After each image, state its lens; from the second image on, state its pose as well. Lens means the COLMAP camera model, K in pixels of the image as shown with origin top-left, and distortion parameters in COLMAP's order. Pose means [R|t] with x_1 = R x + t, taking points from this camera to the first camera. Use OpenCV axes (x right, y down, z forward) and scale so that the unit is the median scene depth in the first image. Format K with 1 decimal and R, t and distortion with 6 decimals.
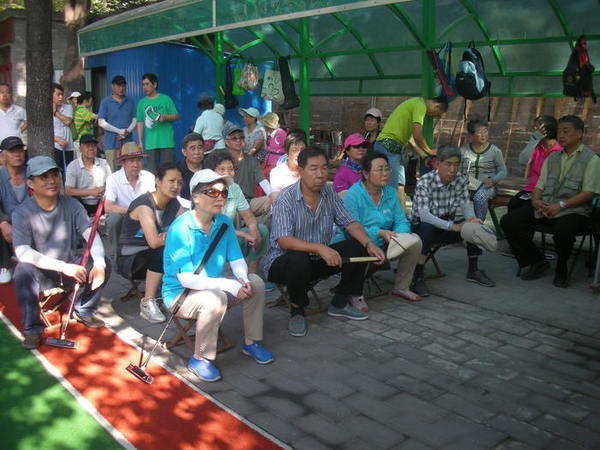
lens RADIAL K [[630.3, 0, 300.0], [0, 630.3, 225.0], [0, 0, 1]] dist [-0.155702, 0.002134]
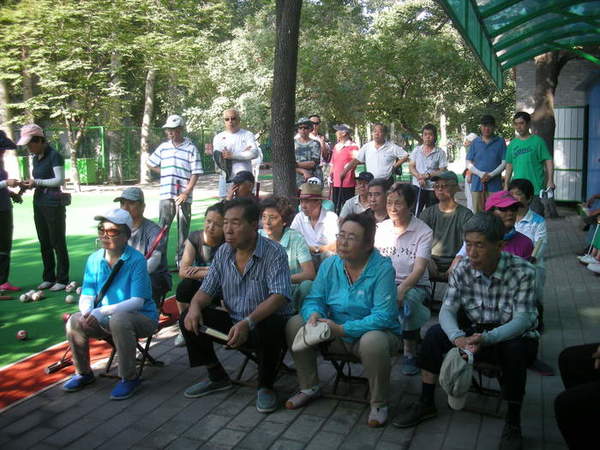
lens RADIAL K [[630.3, 0, 300.0], [0, 630.3, 225.0], [0, 0, 1]] dist [-0.155702, 0.002134]
pose [[0.488141, 0.104703, -0.866461, 0.591421], [-0.153963, 0.987539, 0.032595, -0.092104], [0.859077, 0.117492, 0.498179, 0.447960]]
